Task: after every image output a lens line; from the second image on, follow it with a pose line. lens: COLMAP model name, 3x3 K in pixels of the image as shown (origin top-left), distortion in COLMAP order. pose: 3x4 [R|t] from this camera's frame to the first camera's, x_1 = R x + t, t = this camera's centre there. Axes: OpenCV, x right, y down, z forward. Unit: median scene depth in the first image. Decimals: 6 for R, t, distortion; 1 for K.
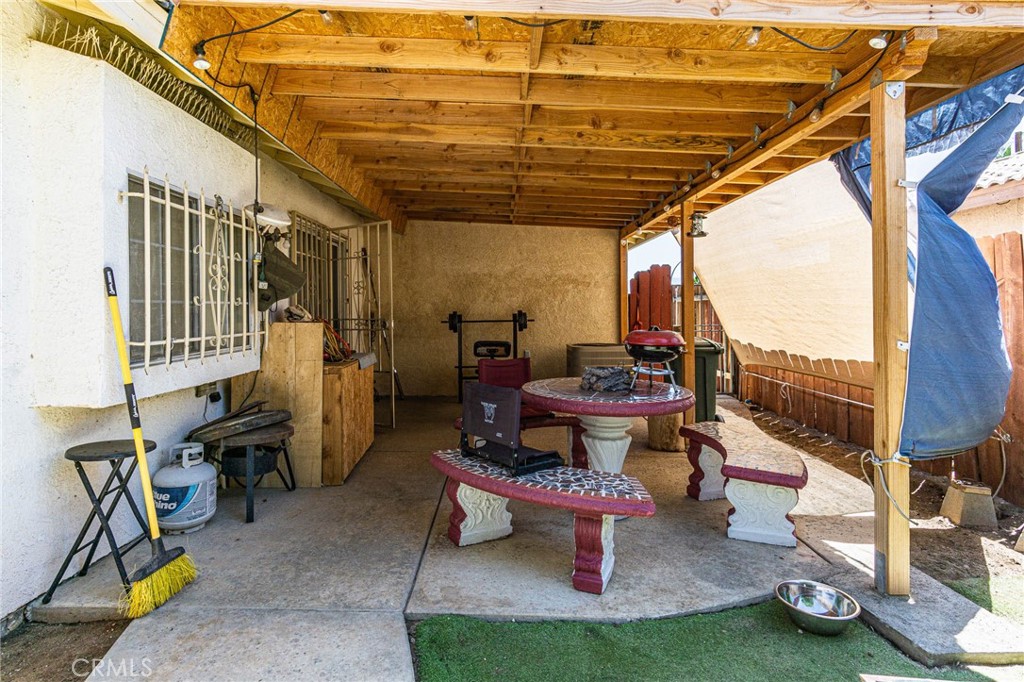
lens RADIAL K [[545.9, 0, 496.3], [0, 545.9, 307.0], [0, 0, 1]] dist [0.001162, 0.000848]
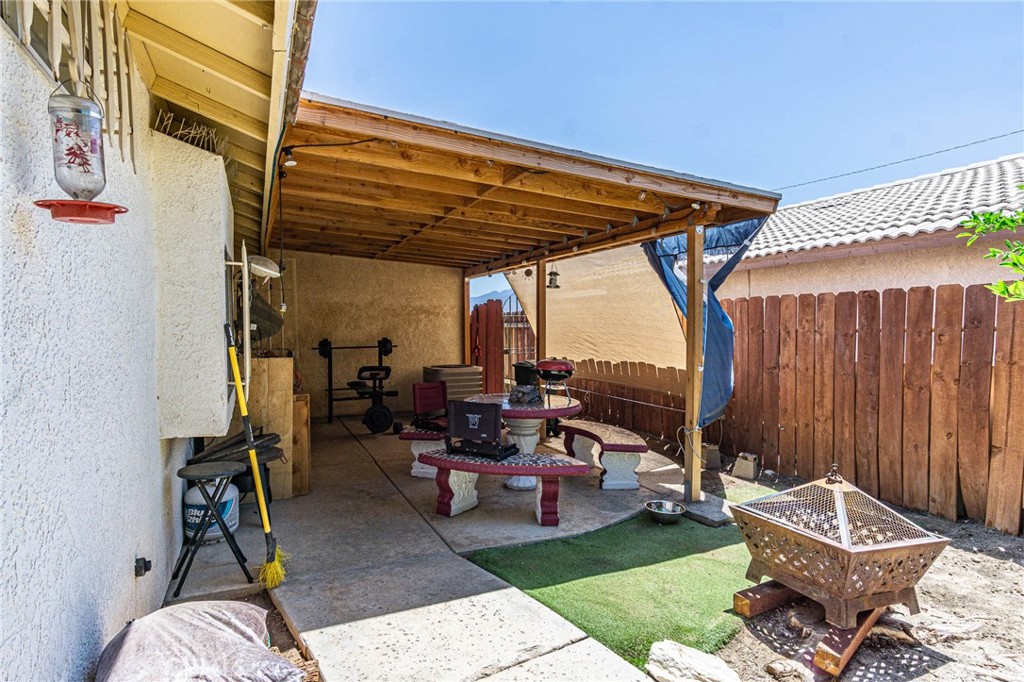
lens RADIAL K [[545.9, 0, 512.0], [0, 545.9, 341.0], [0, 0, 1]] dist [-0.002282, -0.000283]
pose [[0.900666, -0.004660, 0.434488, -0.515154], [-0.009990, 0.999456, 0.031428, -0.060527], [-0.434398, -0.032647, 0.900129, -0.315381]]
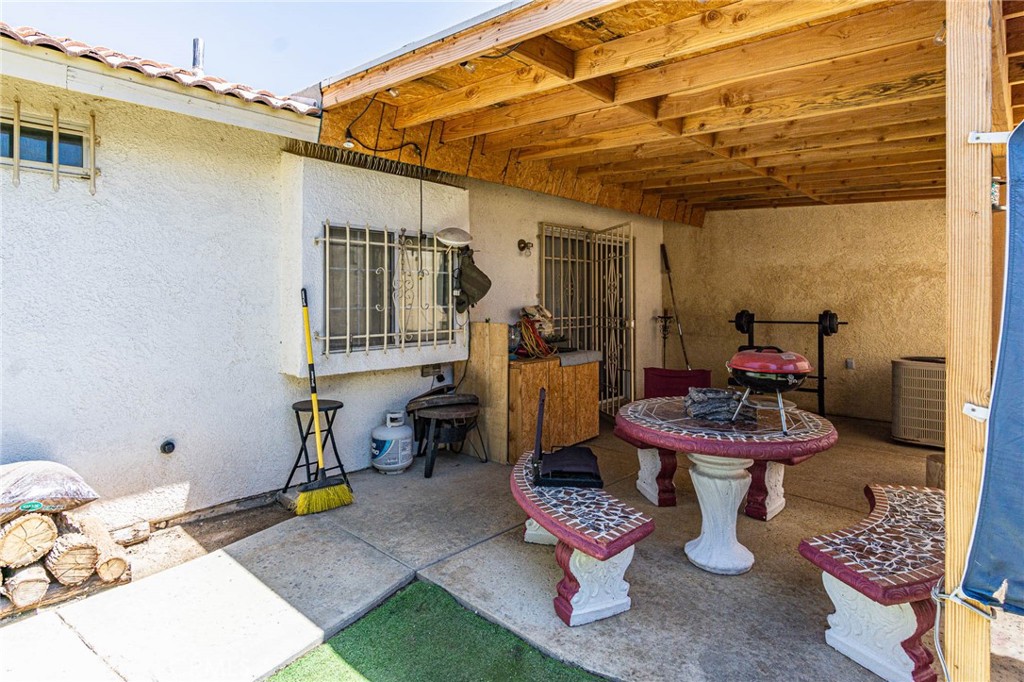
lens RADIAL K [[554.3, 0, 517.3], [0, 554.3, 294.8], [0, 0, 1]] dist [0.002610, 0.000625]
pose [[0.744395, 0.002906, -0.667733, 0.620677], [-0.001722, 0.999996, 0.002433, -0.045409], [0.667737, -0.000662, 0.744397, 0.174933]]
